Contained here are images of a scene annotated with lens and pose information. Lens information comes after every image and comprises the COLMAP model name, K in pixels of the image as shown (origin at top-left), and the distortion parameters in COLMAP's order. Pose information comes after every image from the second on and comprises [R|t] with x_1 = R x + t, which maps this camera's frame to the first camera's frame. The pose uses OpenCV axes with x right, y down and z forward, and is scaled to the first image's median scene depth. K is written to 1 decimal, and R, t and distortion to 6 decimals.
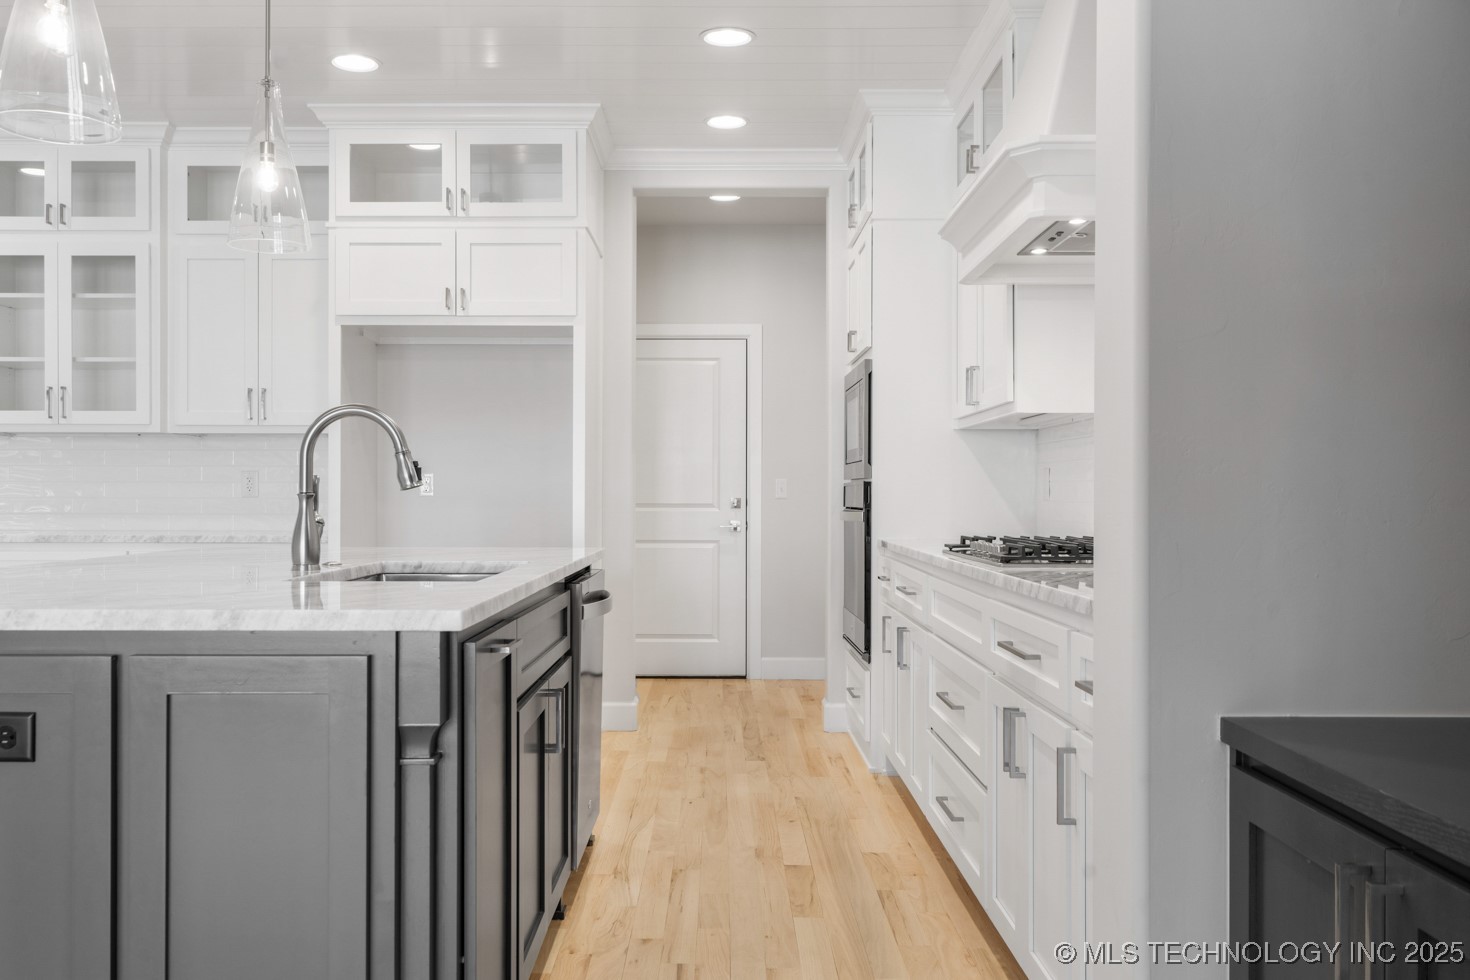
lens RADIAL K [[1237.1, 0, 744.1], [0, 1237.1, 484.7], [0, 0, 1]] dist [0.018144, 0.003621]
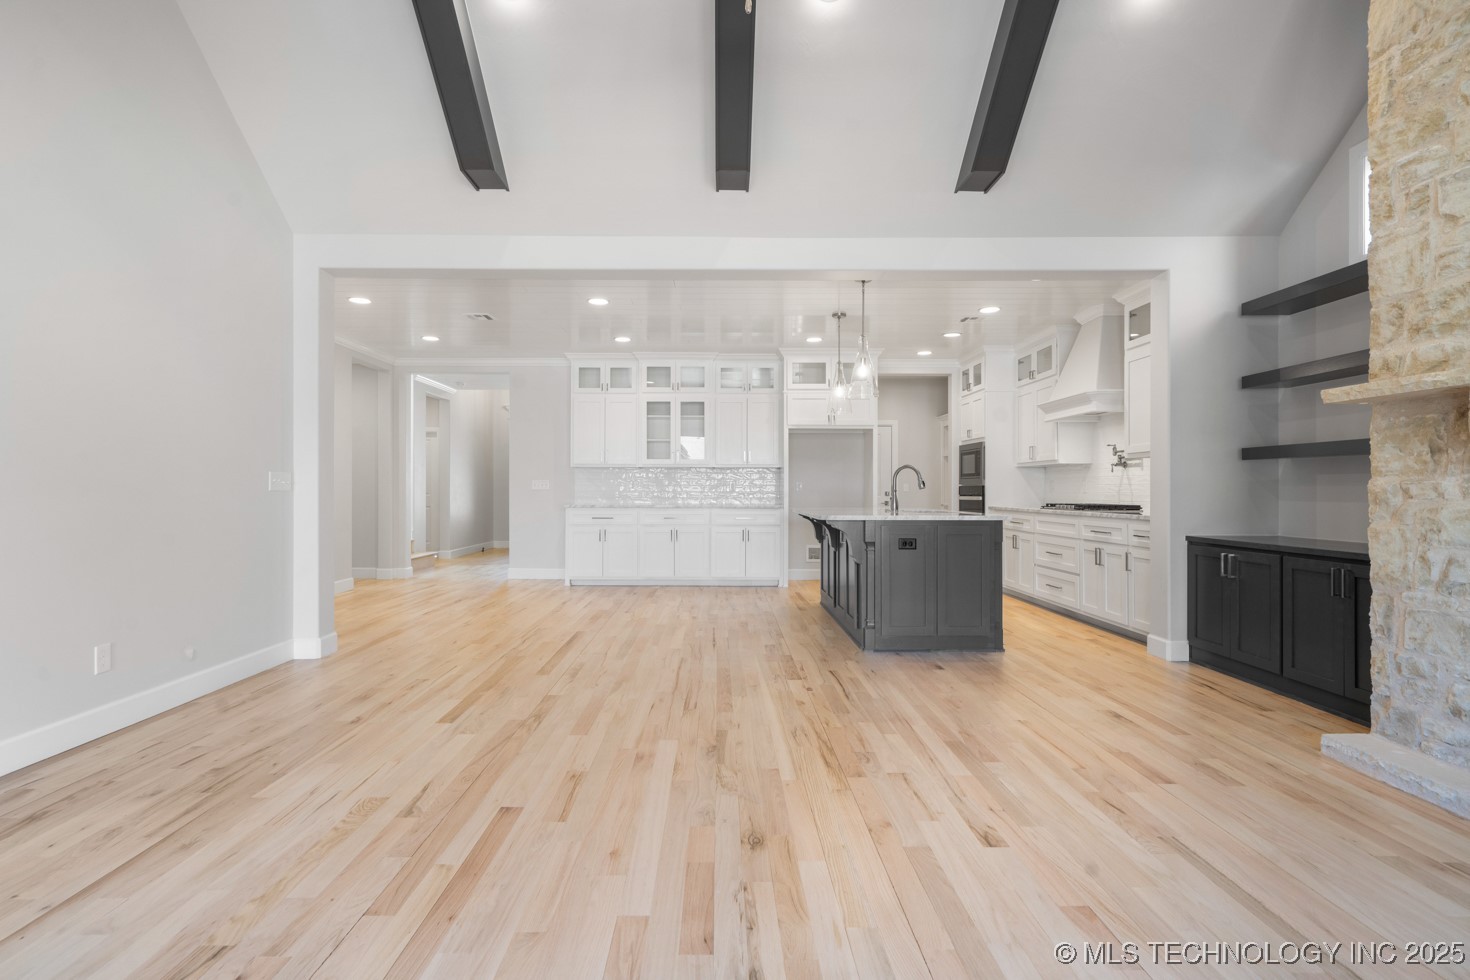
lens RADIAL K [[727.3, 0, 724.8], [0, 727.3, 488.7], [0, 0, 1]] dist [0.007795, 0.000287]
pose [[0.999522, -0.002459, 0.030825, -0.513772], [0.002088, 0.999925, 0.012079, -0.015385], [-0.030852, -0.012009, 0.999452, -0.598801]]
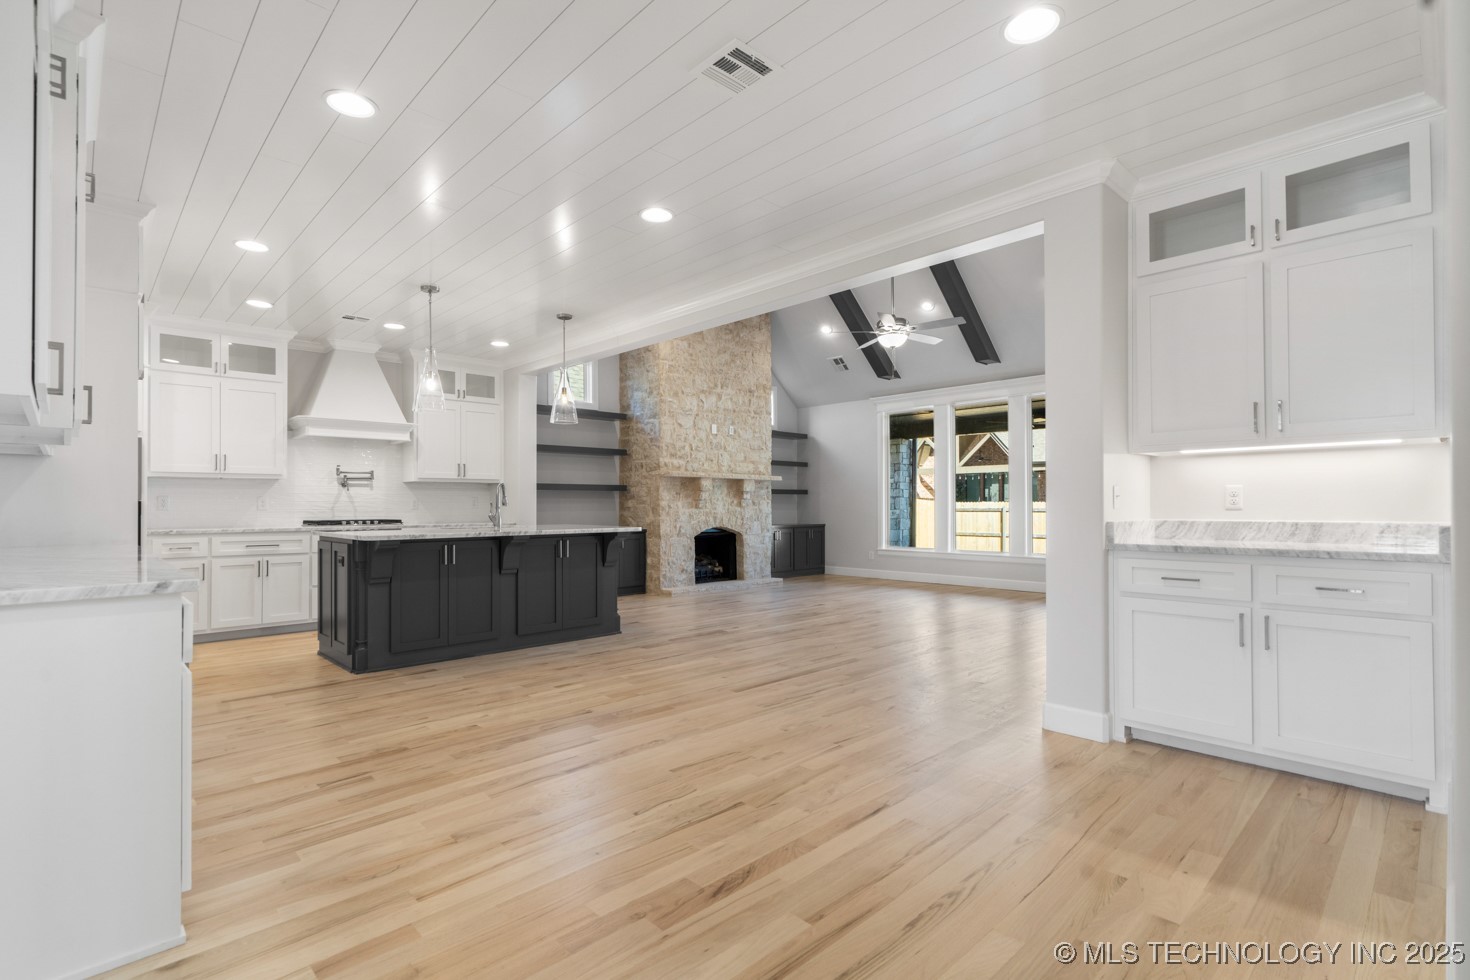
lens RADIAL K [[688.5, 0, 737.2], [0, 688.5, 498.5], [0, 0, 1]] dist [0.002096, 0.000287]
pose [[-0.723648, 0.004861, 0.690152, -1.251281], [-0.010534, 0.999781, -0.018087, 0.005105], [-0.690089, -0.020359, -0.723438, 1.080640]]
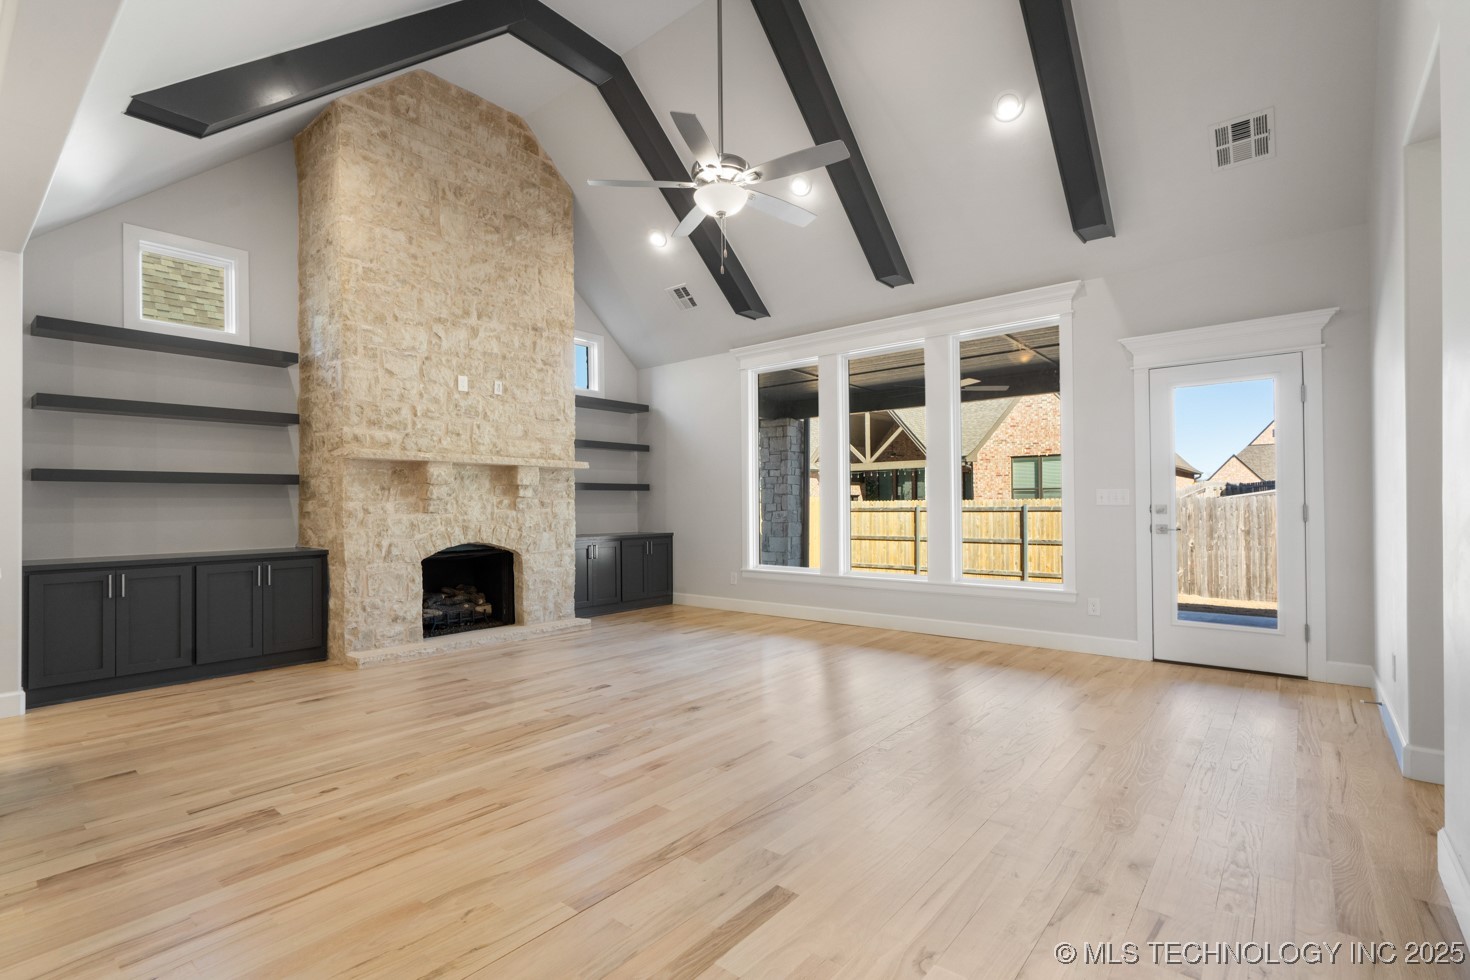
lens RADIAL K [[688.5, 0, 727.2], [0, 688.5, 498.4], [0, 0, 1]] dist [0.002096, 0.000287]
pose [[-0.789619, 0.009164, 0.613529, -0.974894], [-0.003055, 0.999817, -0.018867, -0.004708], [-0.613589, -0.016772, -0.789447, 0.429146]]
